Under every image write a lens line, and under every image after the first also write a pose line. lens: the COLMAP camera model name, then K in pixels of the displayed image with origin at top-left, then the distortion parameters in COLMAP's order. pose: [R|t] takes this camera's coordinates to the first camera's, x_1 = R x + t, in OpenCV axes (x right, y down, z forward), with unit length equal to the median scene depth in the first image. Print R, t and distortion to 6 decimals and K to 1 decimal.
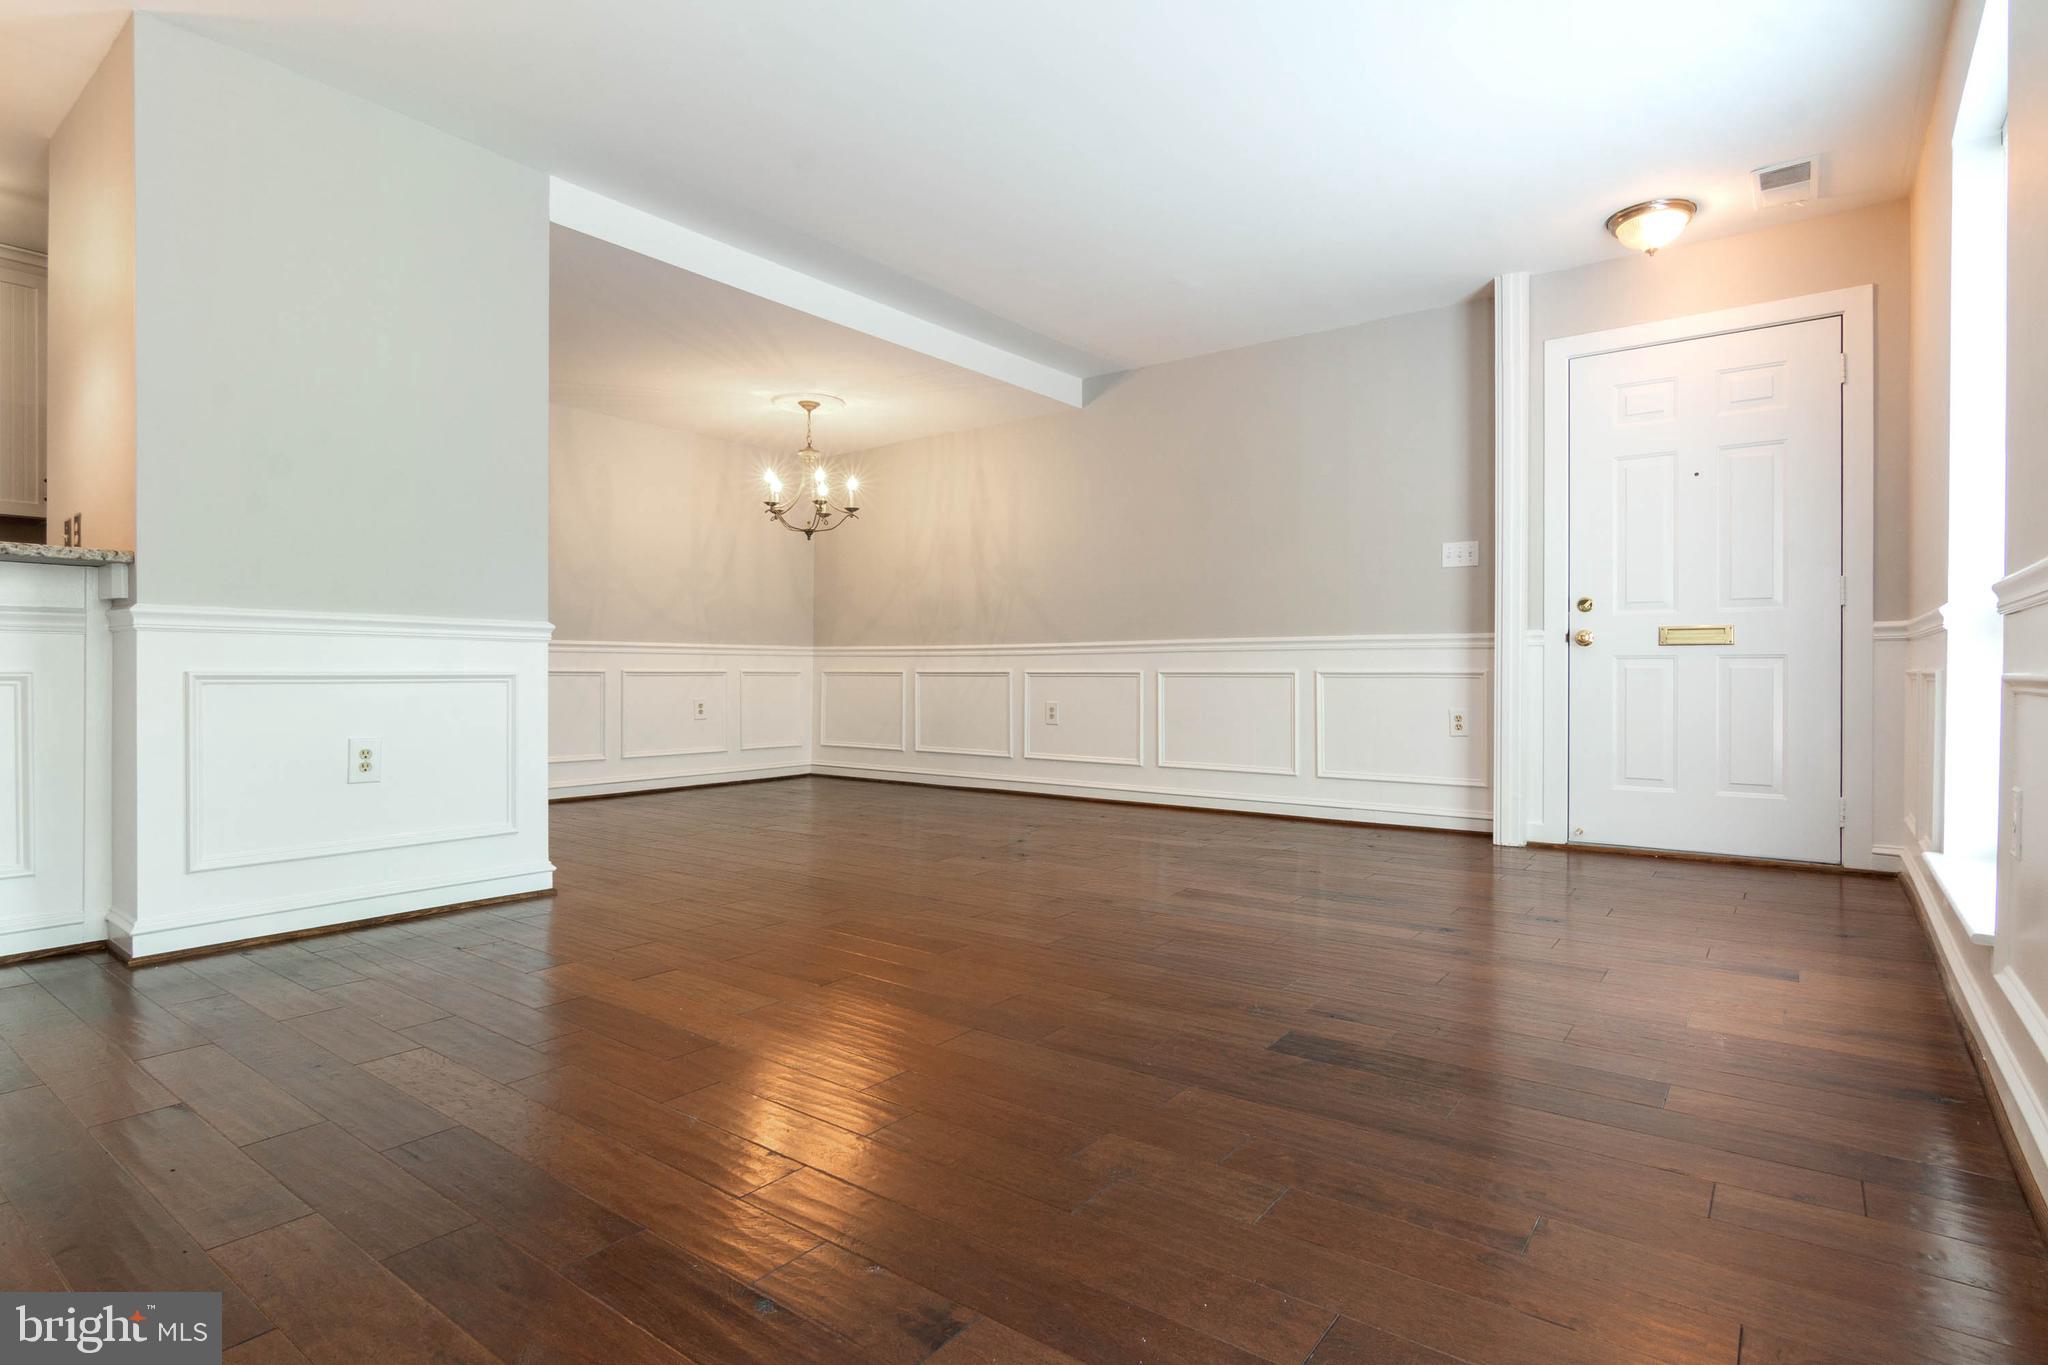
lens RADIAL K [[1037.5, 0, 1030.1], [0, 1037.5, 681.2], [0, 0, 1]] dist [0.003663, -0.001227]
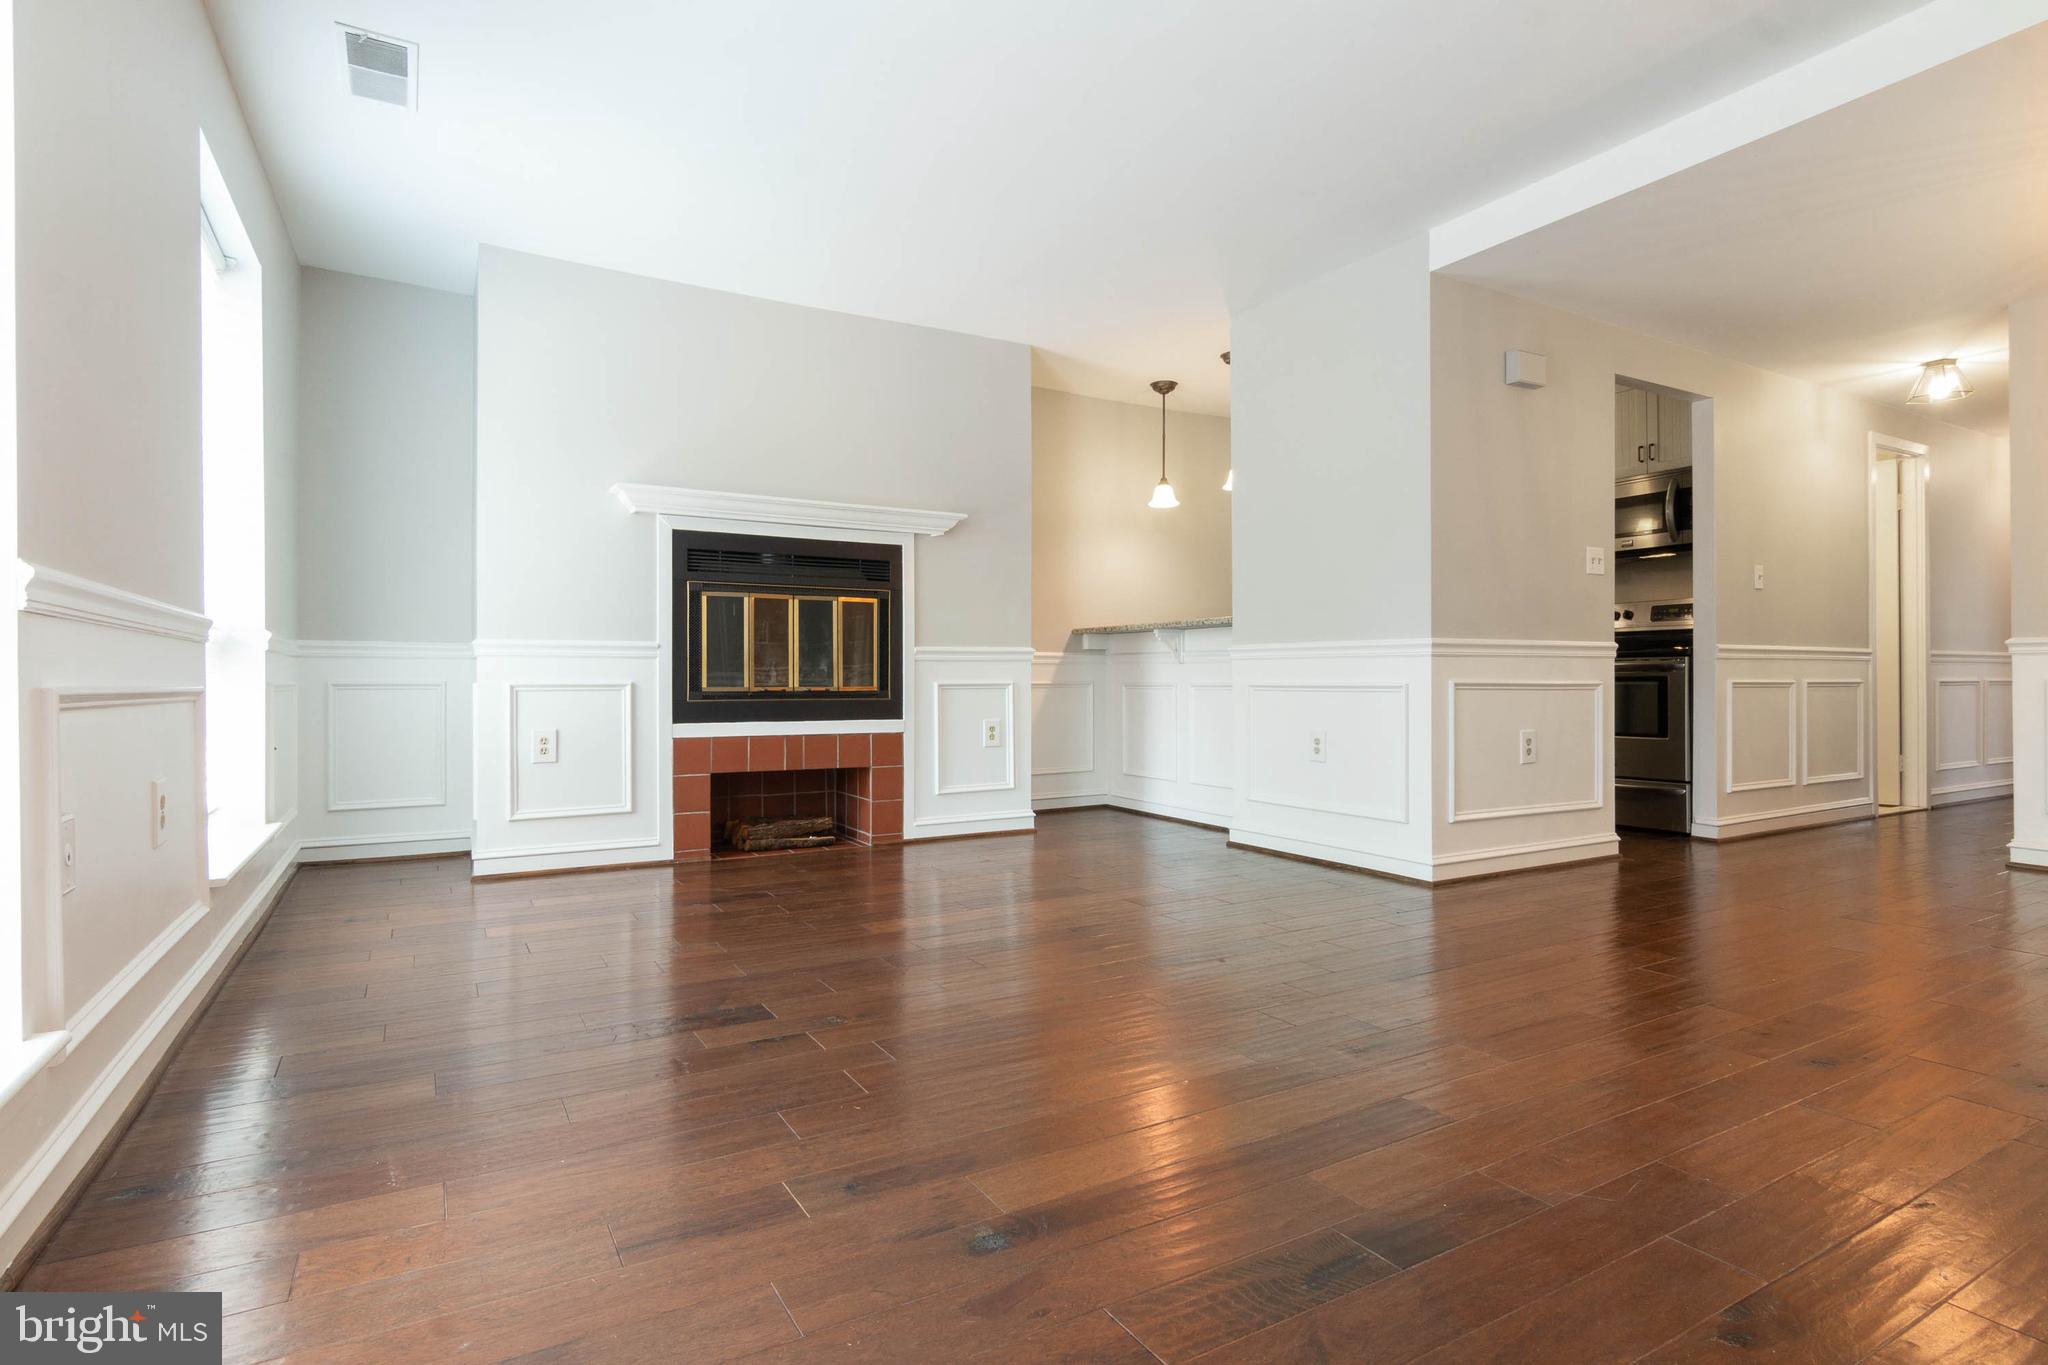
lens RADIAL K [[1037.5, 0, 1032.5], [0, 1037.5, 686.5], [0, 0, 1]] dist [0.003663, -0.001227]
pose [[-0.384444, 0.002123, -0.923146, 0.426162], [-0.007824, 0.999954, 0.005557, -0.004786], [0.923115, 0.009359, -0.384409, 0.622883]]
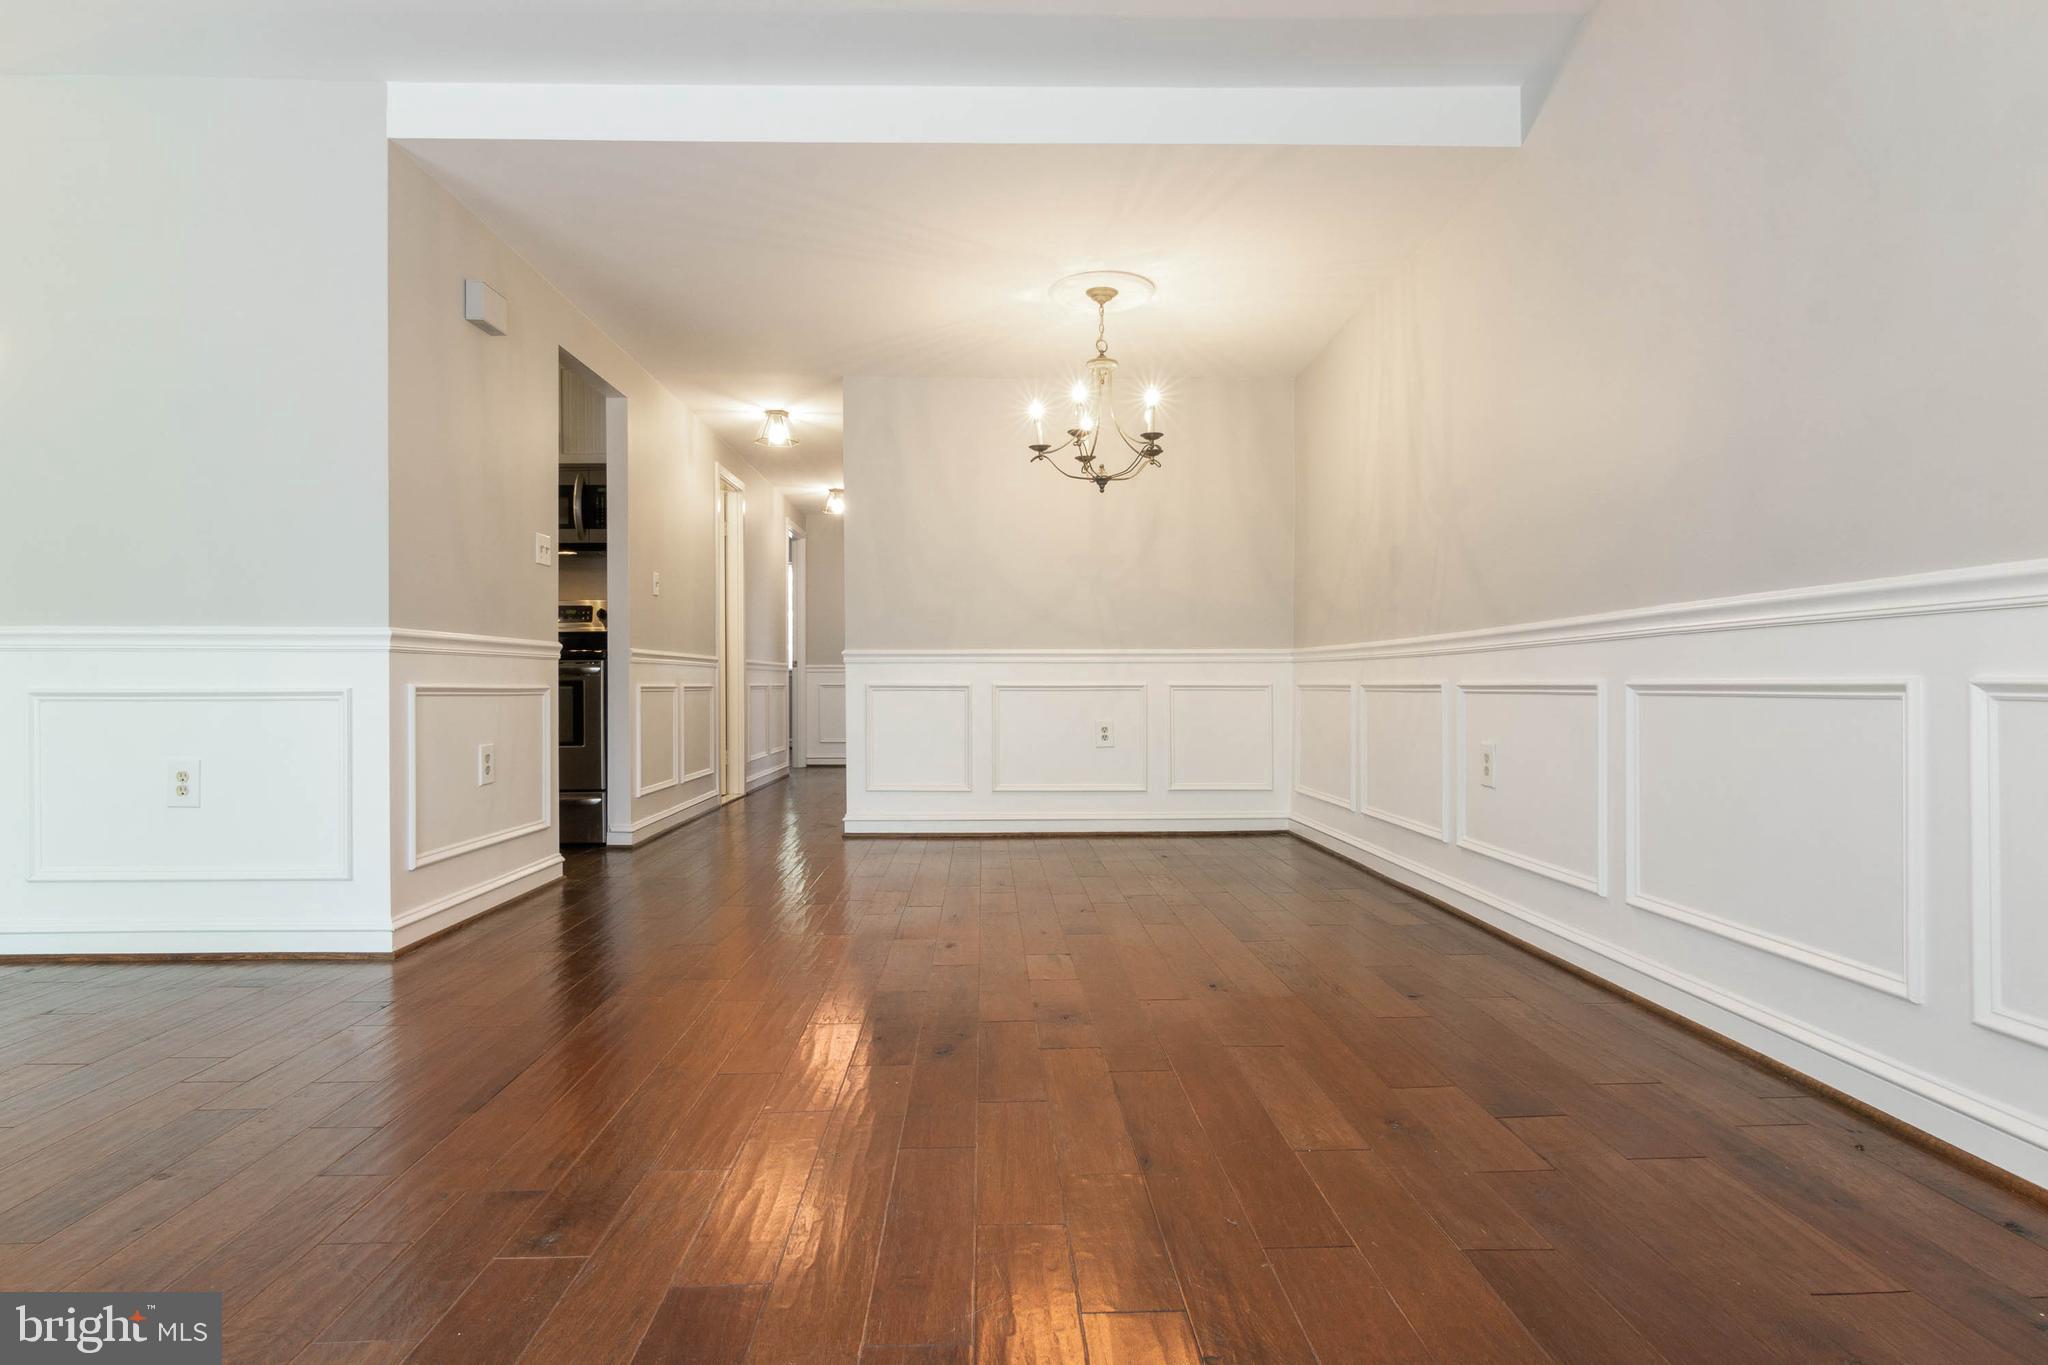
lens RADIAL K [[1086.6, 0, 1020.4], [0, 1086.6, 687.6], [0, 0, 1]] dist [0.007670, 0.000265]
pose [[0.624020, -0.001682, -0.781407, 0.311713], [-0.003408, 0.999982, -0.004874, -0.003857], [0.781401, 0.005705, 0.624003, 0.513221]]
